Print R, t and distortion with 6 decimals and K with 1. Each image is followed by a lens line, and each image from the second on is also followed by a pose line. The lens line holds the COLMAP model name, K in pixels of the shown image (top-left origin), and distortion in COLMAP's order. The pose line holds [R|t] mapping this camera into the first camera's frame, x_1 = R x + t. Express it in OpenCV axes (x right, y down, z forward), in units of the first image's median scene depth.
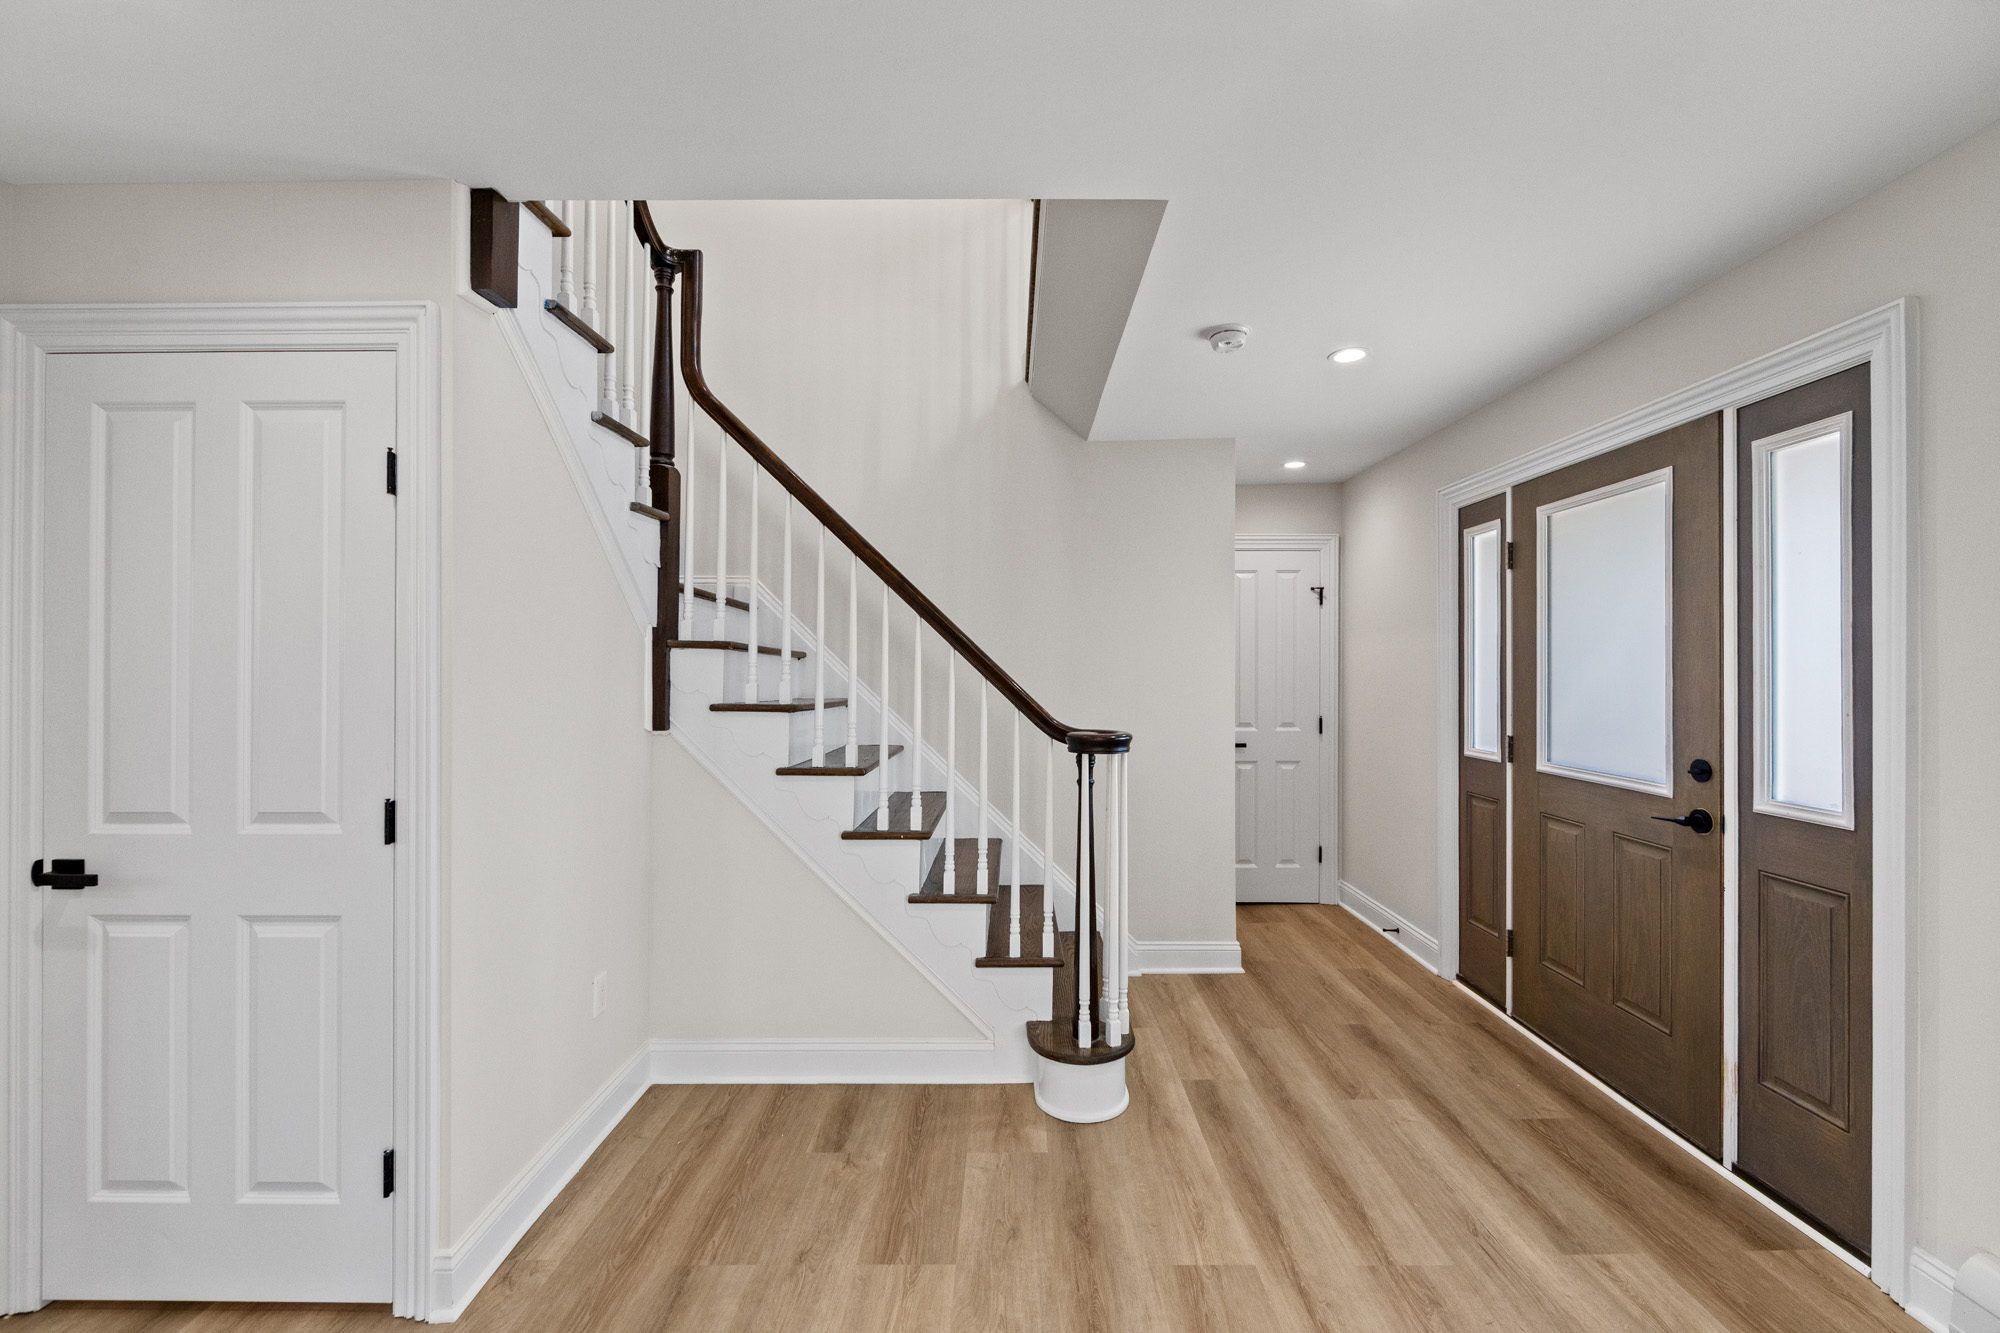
lens RADIAL K [[802.4, 0, 1009.0], [0, 802.4, 665.1], [0, 0, 1]] dist [0.000291, -0.000066]
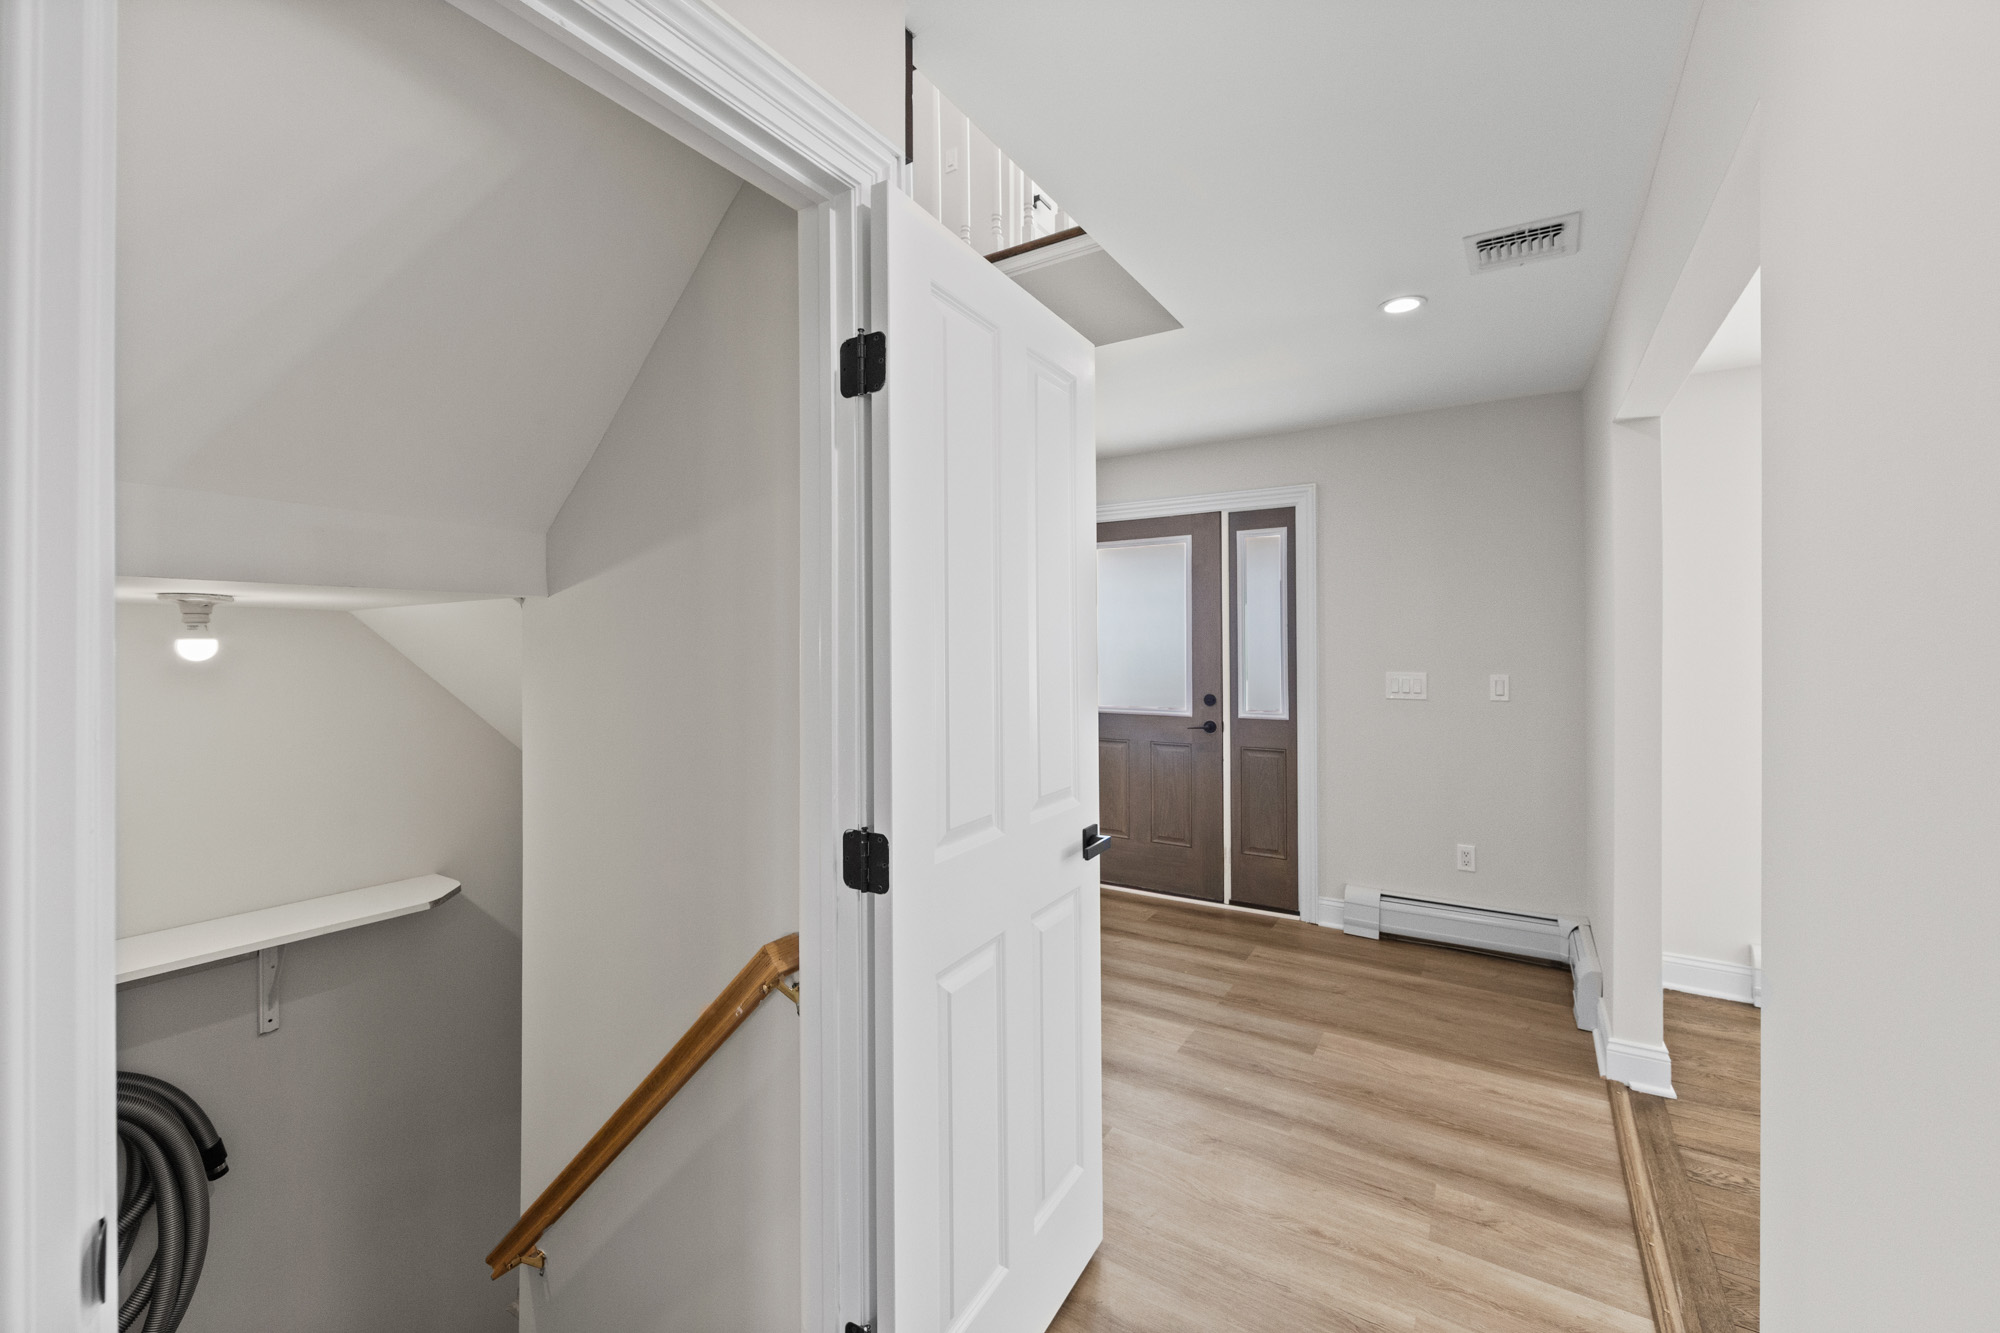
lens RADIAL K [[809.0, 0, 998.8], [0, 809.0, 642.7], [0, 0, 1]] dist [-0.000024, -0.000005]
pose [[0.538664, 0.003783, 0.842512, -1.036523], [-0.000792, 0.999992, -0.003984, 0.005090], [-0.842520, 0.001479, 0.538663, 0.407013]]
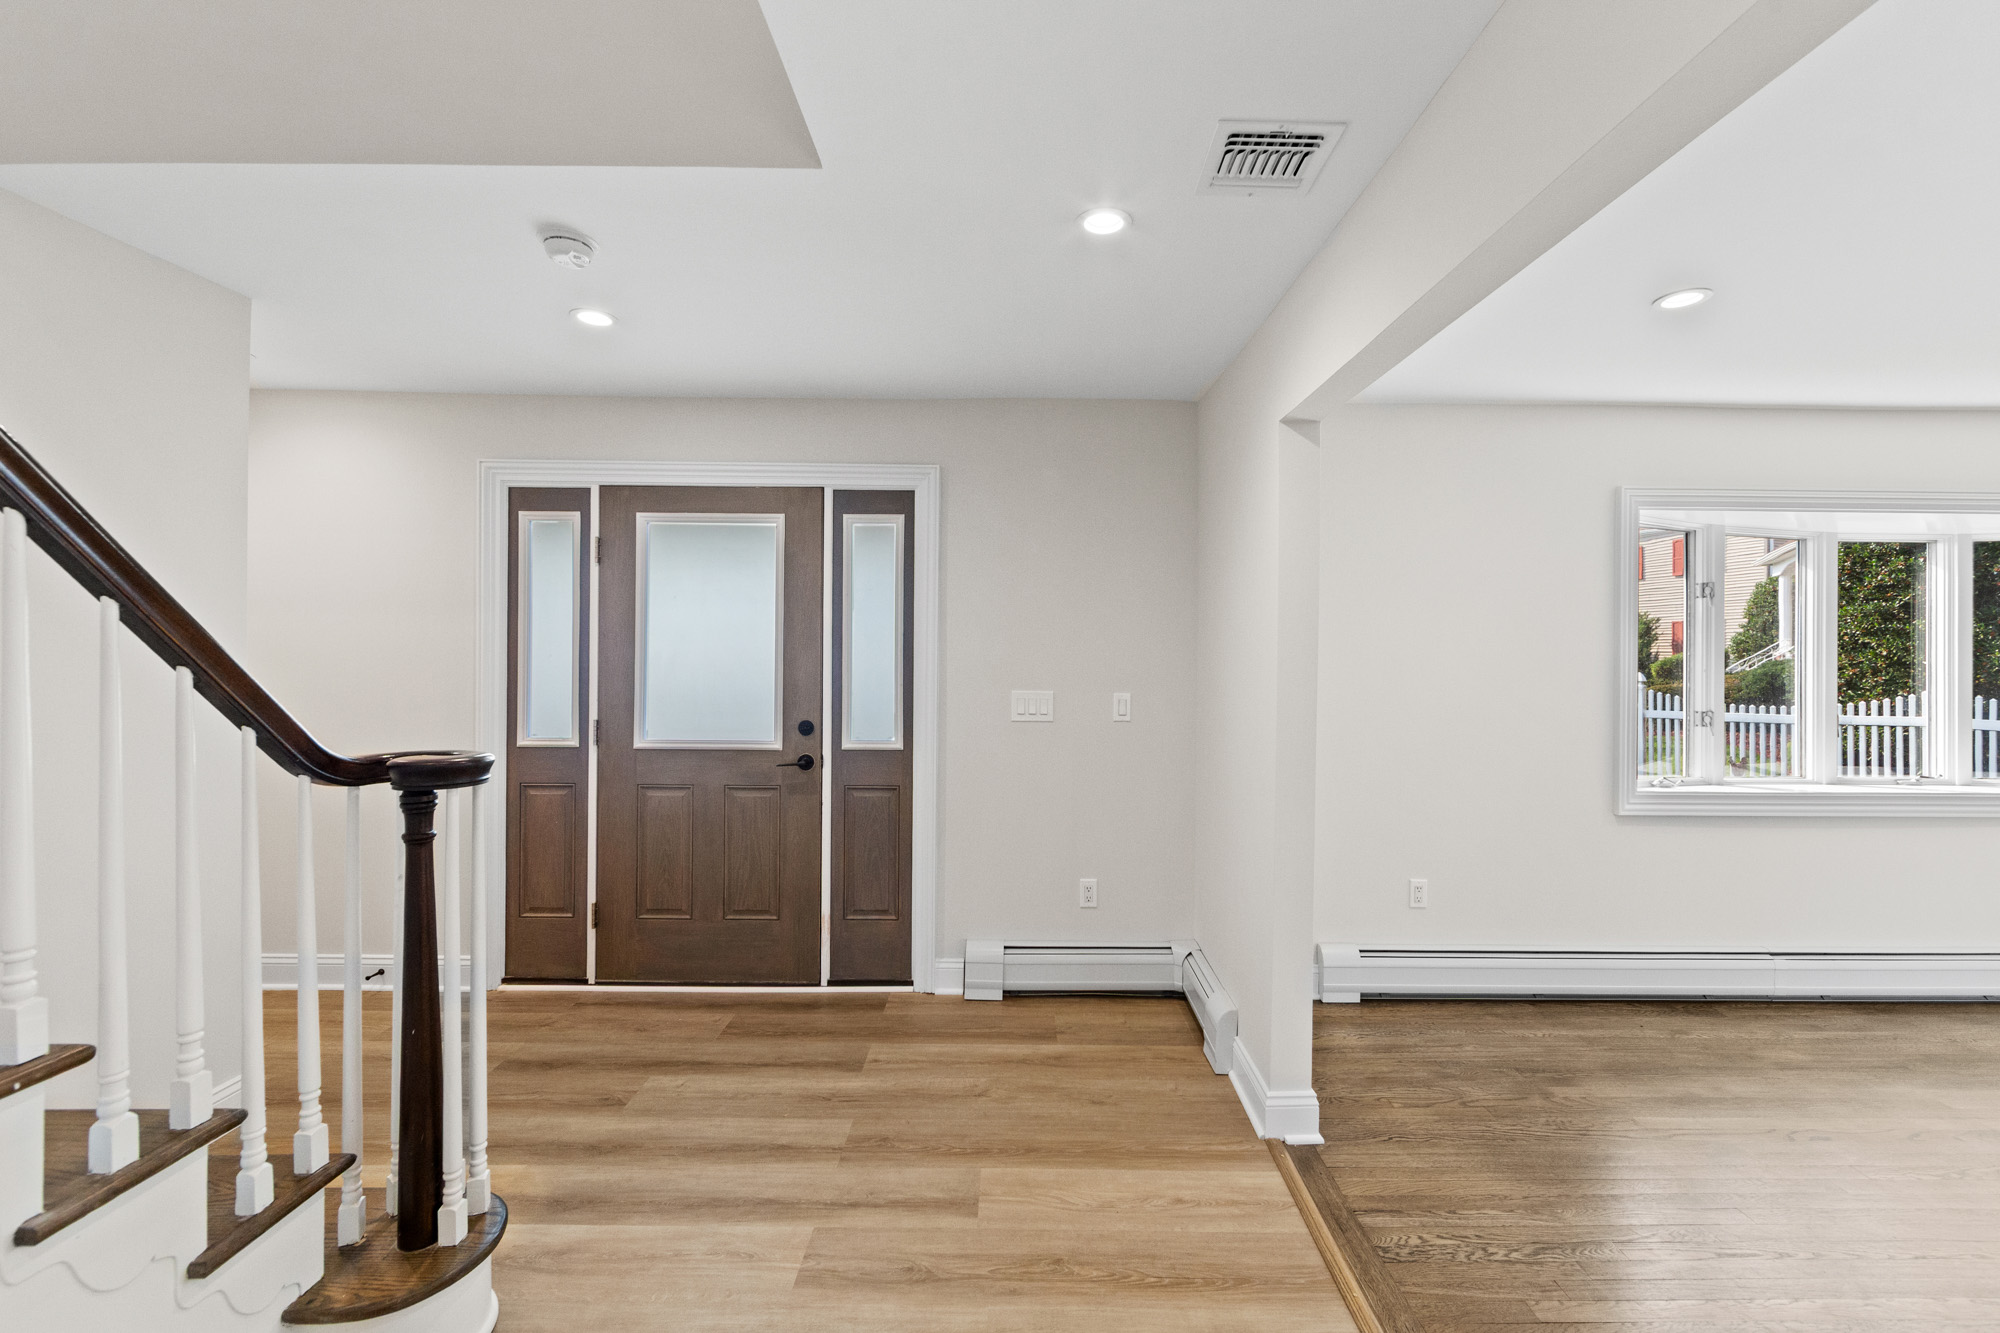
lens RADIAL K [[811.1, 0, 1021.7], [0, 811.1, 659.6], [0, 0, 1]] dist [-0.000542, 0.000136]
pose [[-0.005645, 0.000360, 0.999984, -0.643537], [-0.013008, 0.999915, -0.000433, 0.002290], [-0.999899, -0.013010, -0.005640, 0.634919]]
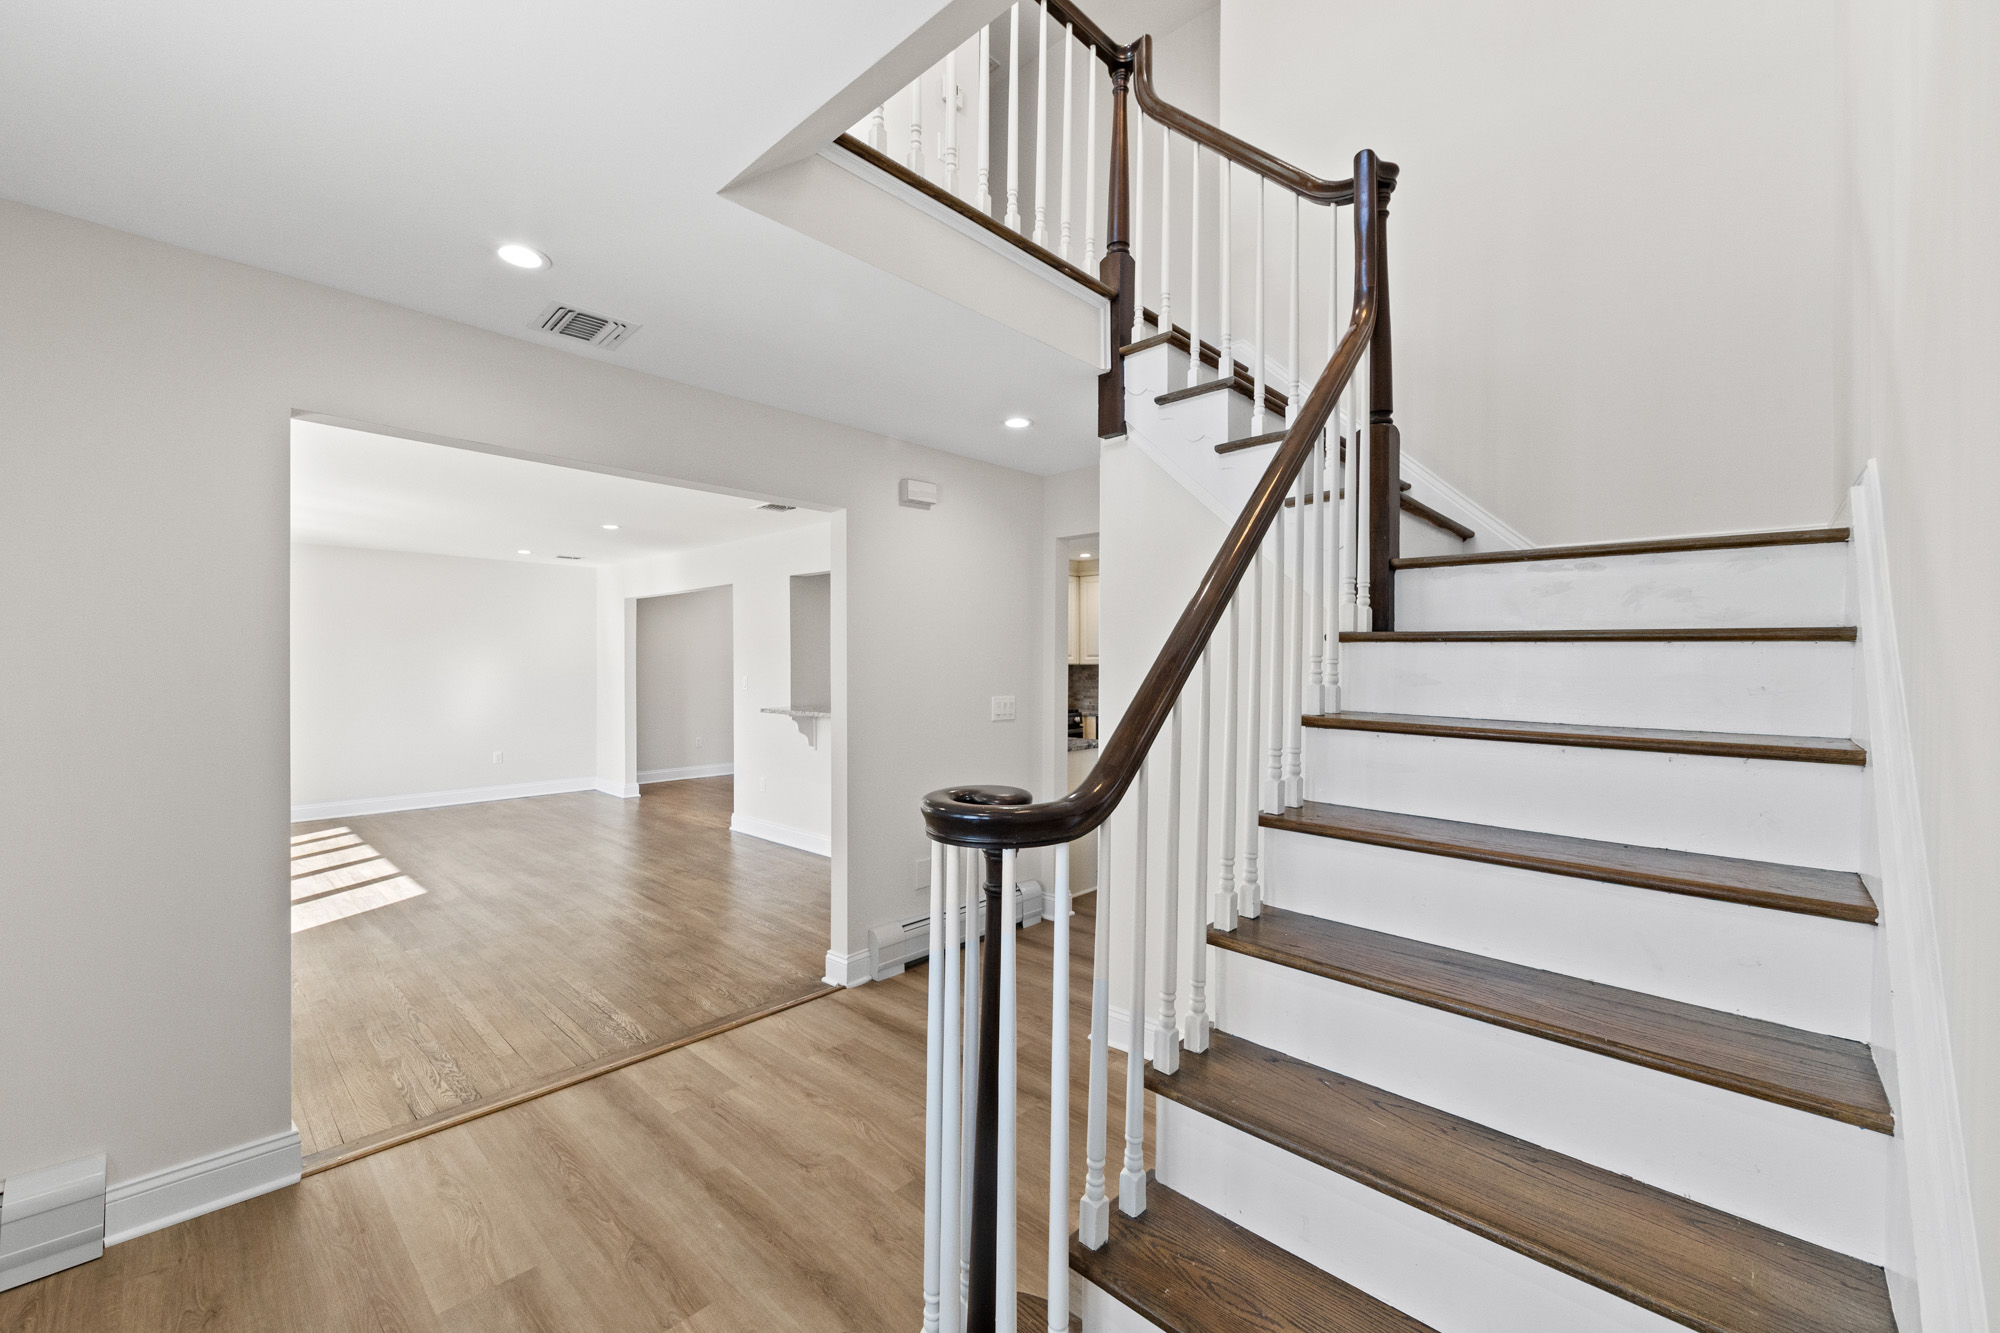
lens RADIAL K [[802.4, 0, 1009.0], [0, 802.4, 665.1], [0, 0, 1]] dist [0.000291, -0.000066]
pose [[-0.677046, -0.001374, -0.735940, 0.564098], [-0.000977, 0.999999, -0.000968, 0.000710], [0.735941, 0.000064, -0.677046, 1.614350]]
